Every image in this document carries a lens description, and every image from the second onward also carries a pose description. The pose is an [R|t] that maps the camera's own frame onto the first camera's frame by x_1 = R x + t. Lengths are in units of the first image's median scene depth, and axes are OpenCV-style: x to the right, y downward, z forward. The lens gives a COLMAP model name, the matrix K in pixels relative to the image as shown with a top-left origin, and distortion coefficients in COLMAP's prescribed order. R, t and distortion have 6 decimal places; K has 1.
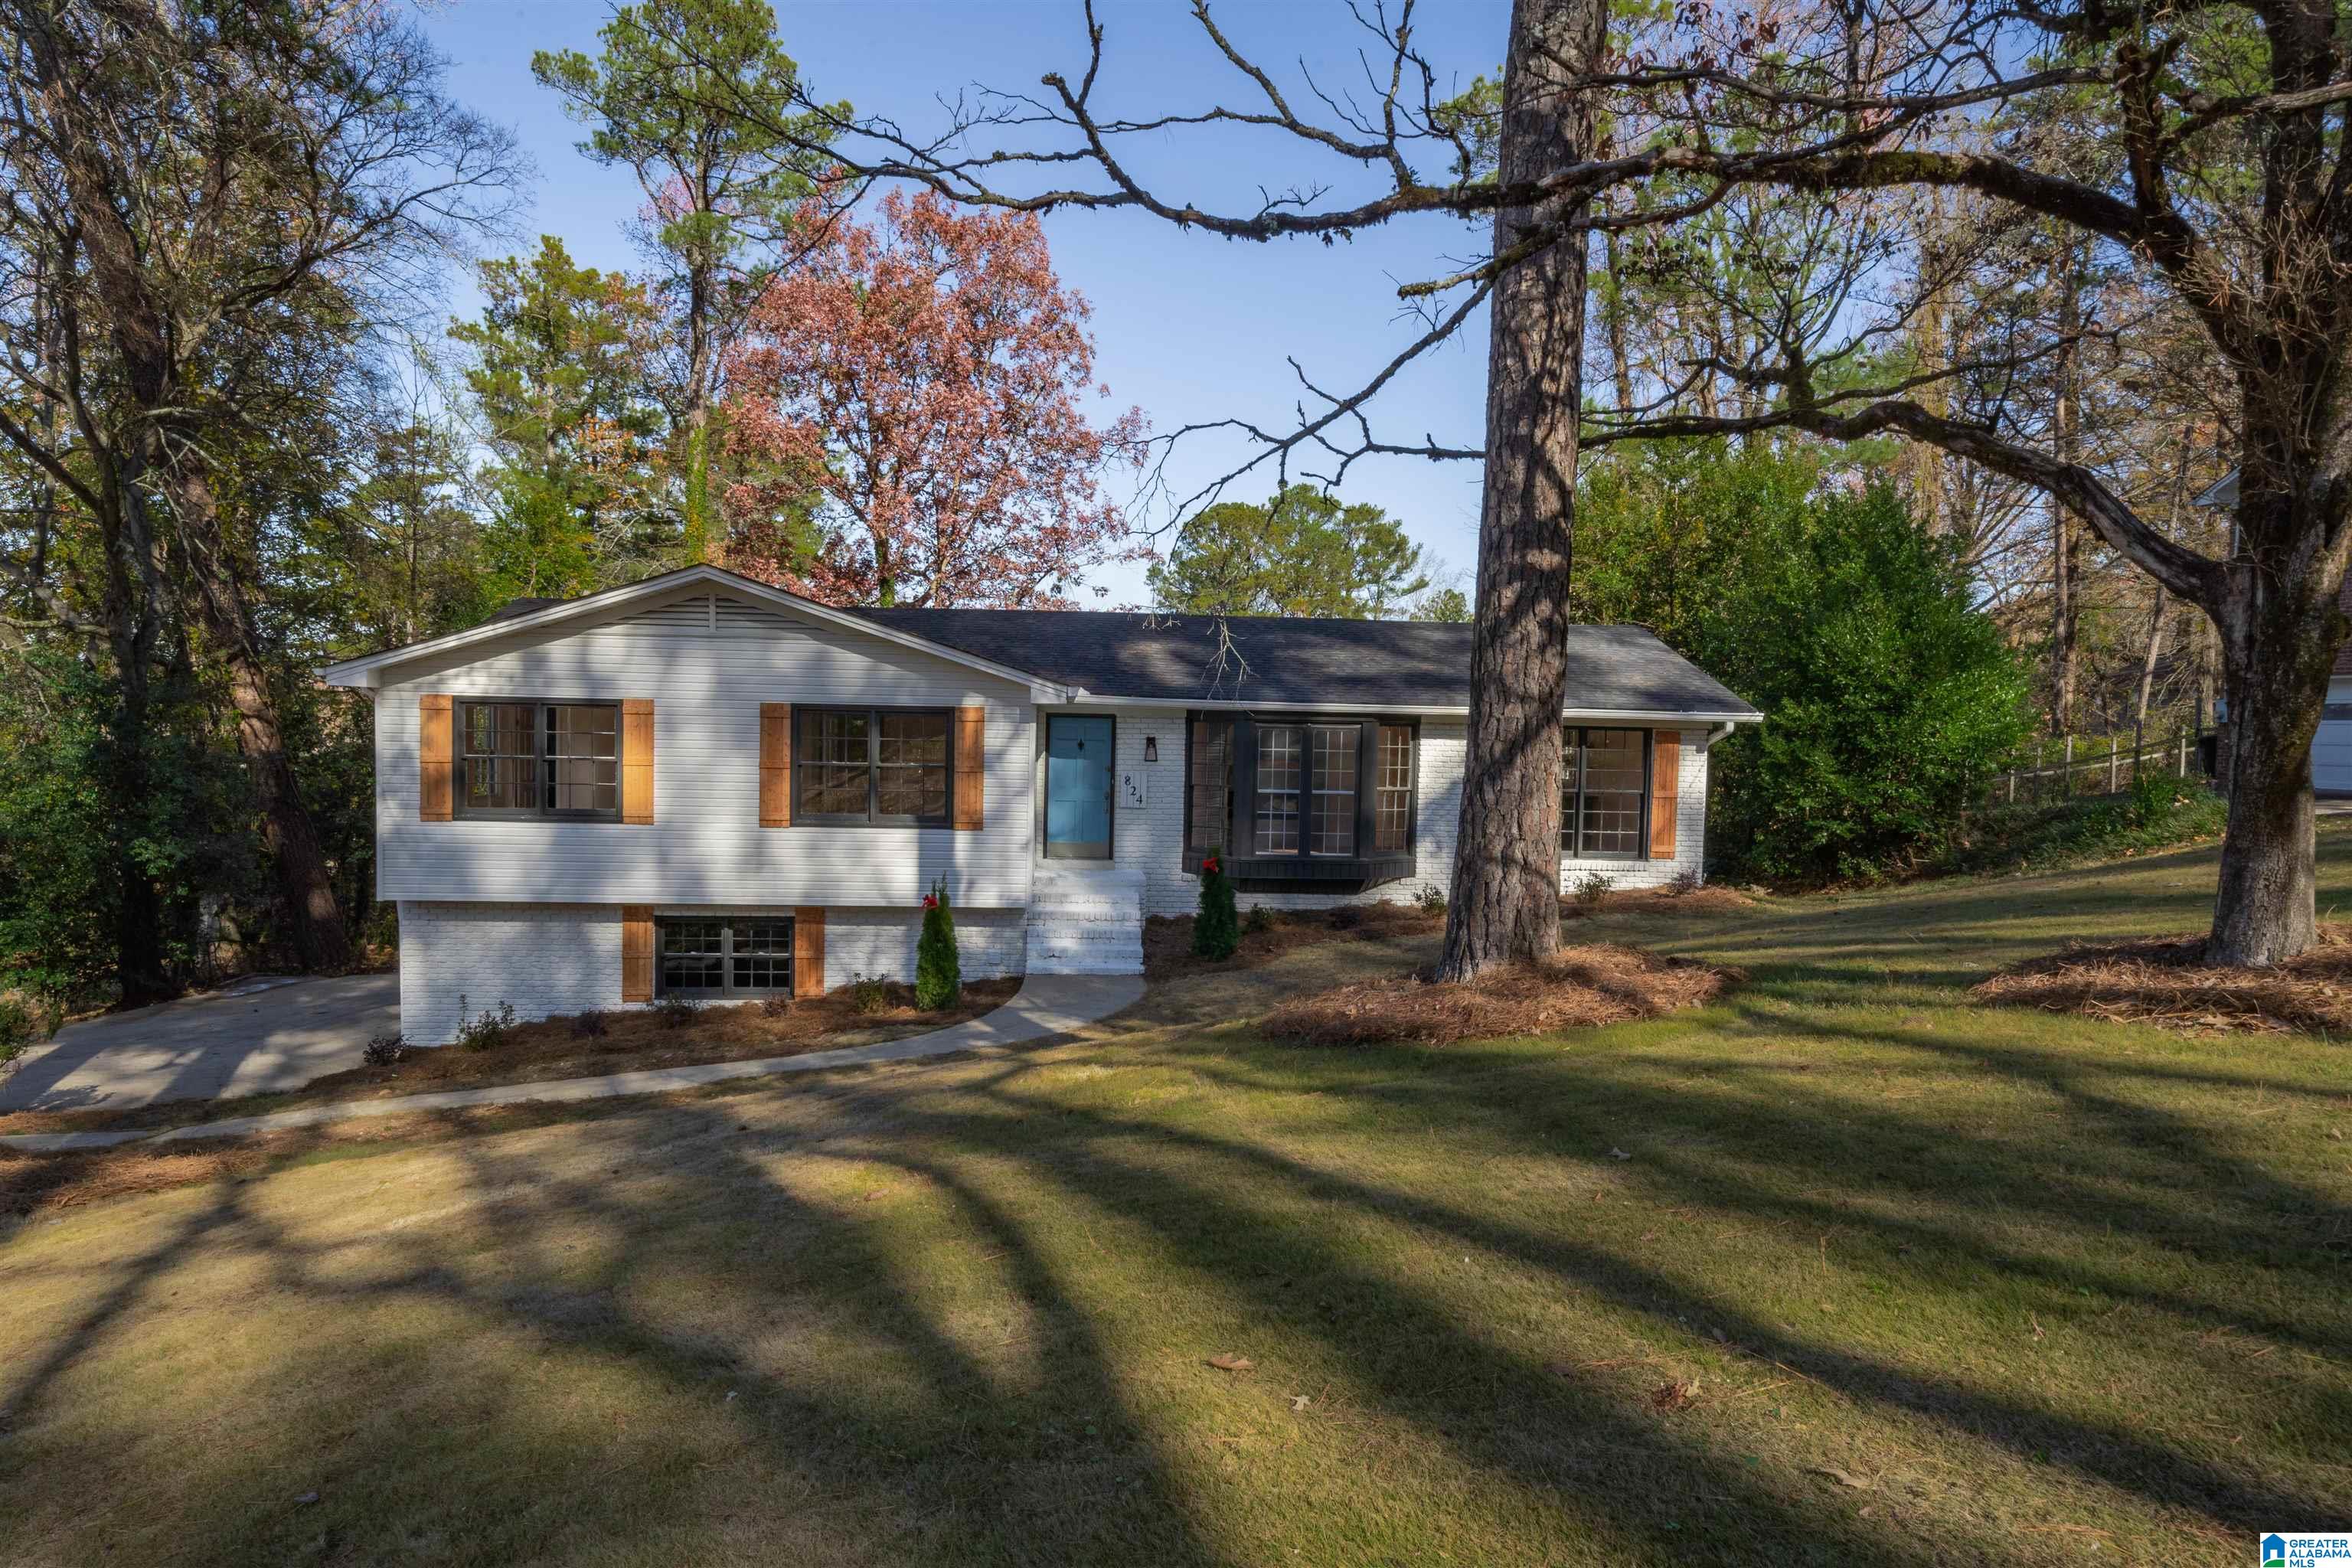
lens RADIAL K [[1453.1, 0, 1176.0], [0, 1453.1, 784.0], [0, 0, 1]] dist [0.021384, 0.000057]
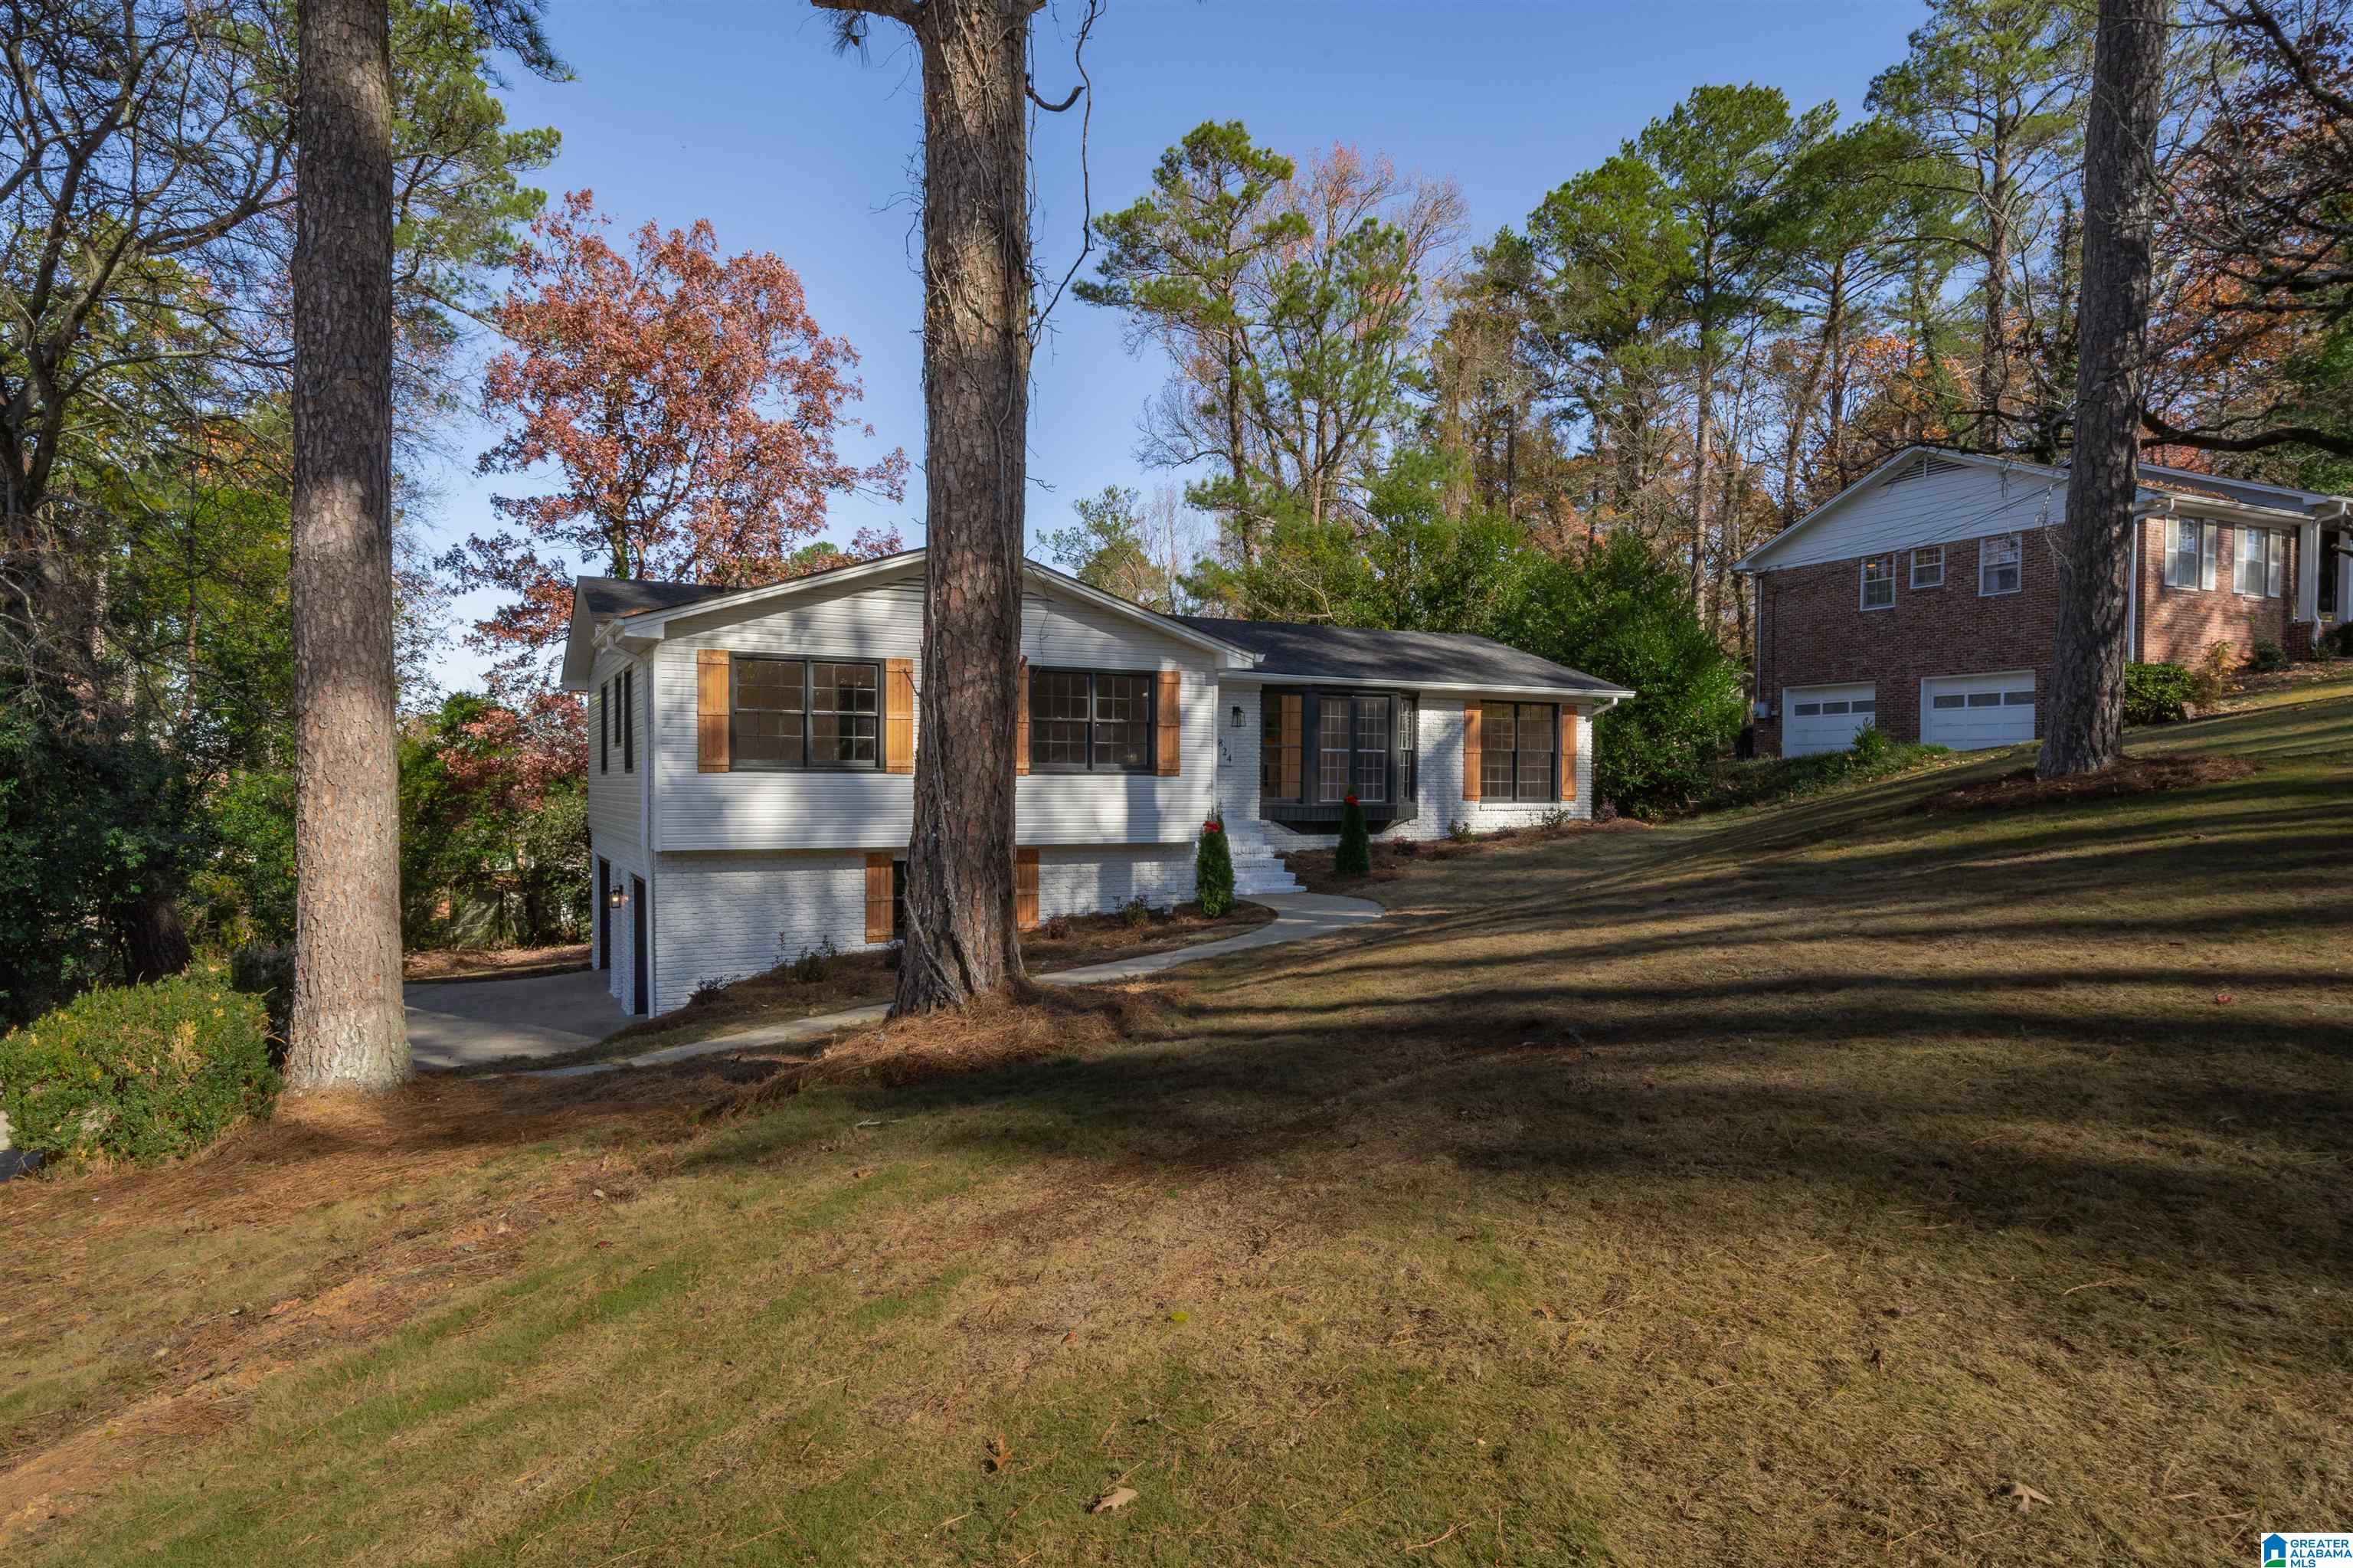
lens RADIAL K [[1364.0, 0, 1169.6], [0, 1364.0, 815.8], [0, 0, 1]] dist [0.002462, 0.000768]
pose [[0.920704, -0.027946, 0.389259, -0.507921], [0.033617, 0.999405, -0.007764, 0.064790], [-0.388810, 0.020234, 0.921096, -0.014731]]
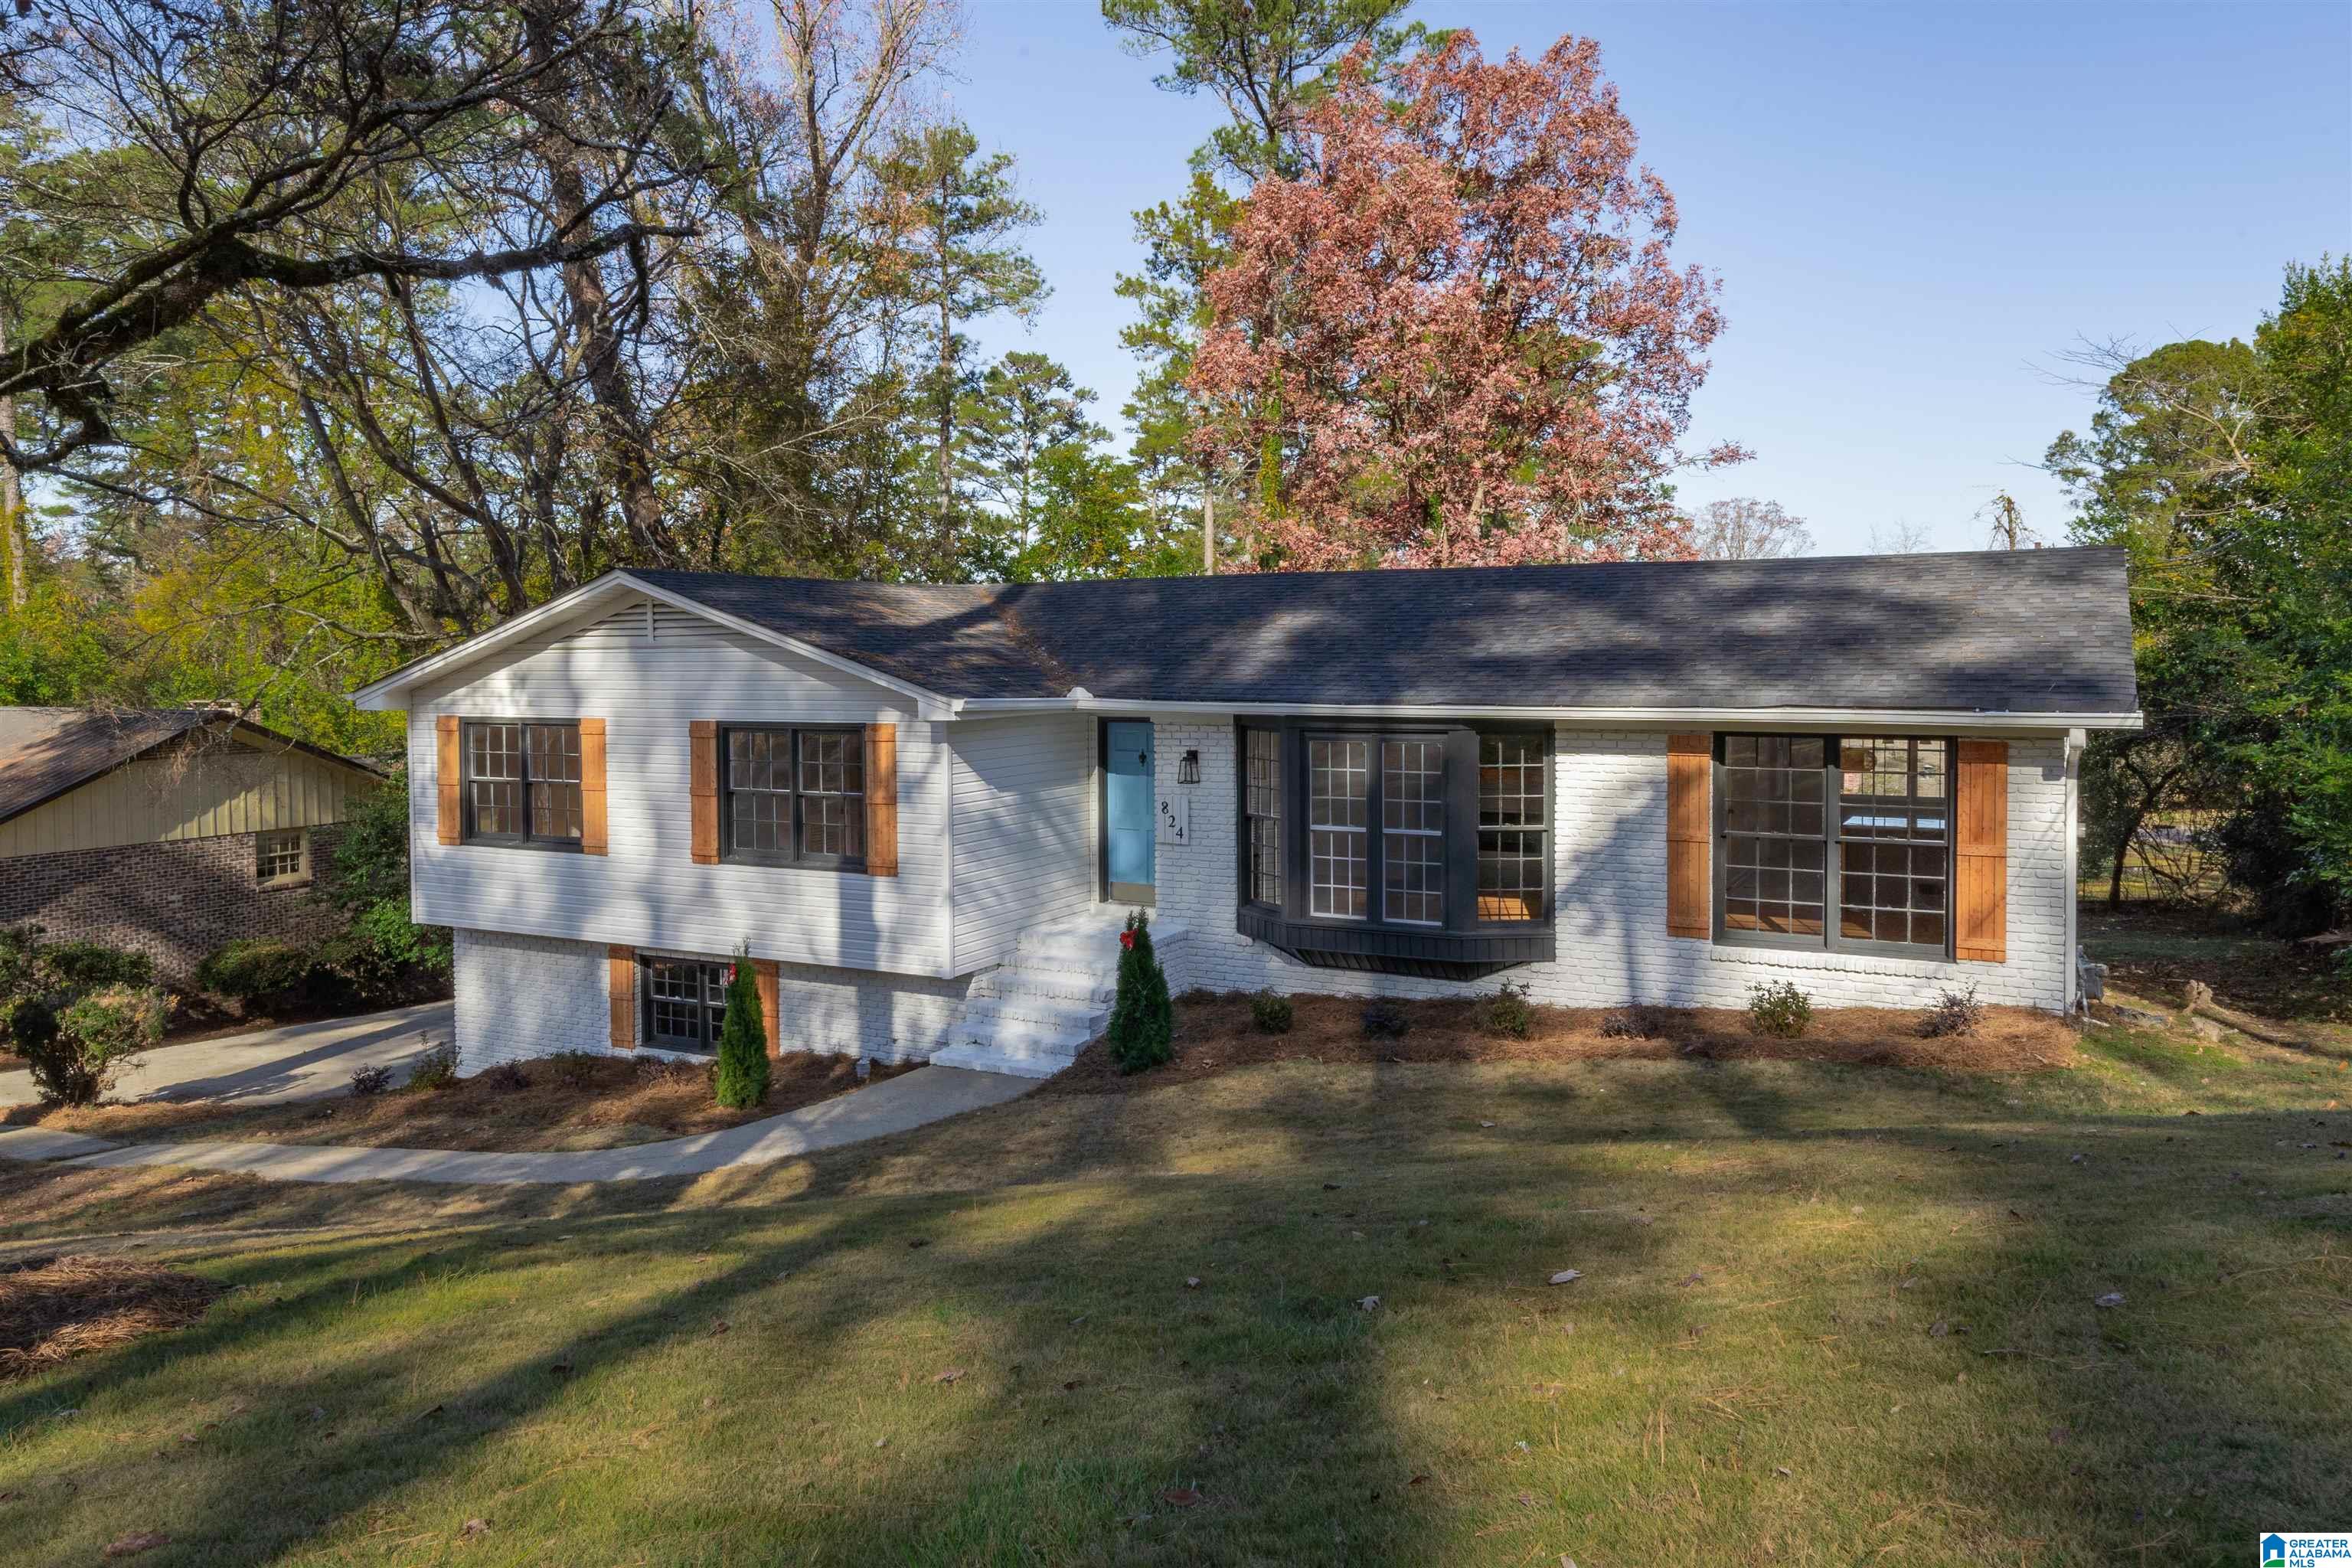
lens RADIAL K [[1643.0, 0, 1167.7], [0, 1643.0, 688.7], [0, 0, 1]] dist [0.032908, 0.000456]
pose [[0.849358, -0.015355, -0.527594, 0.420233], [0.004230, 0.999743, -0.022286, -0.045276], [0.527800, 0.016697, 0.849204, 0.271074]]
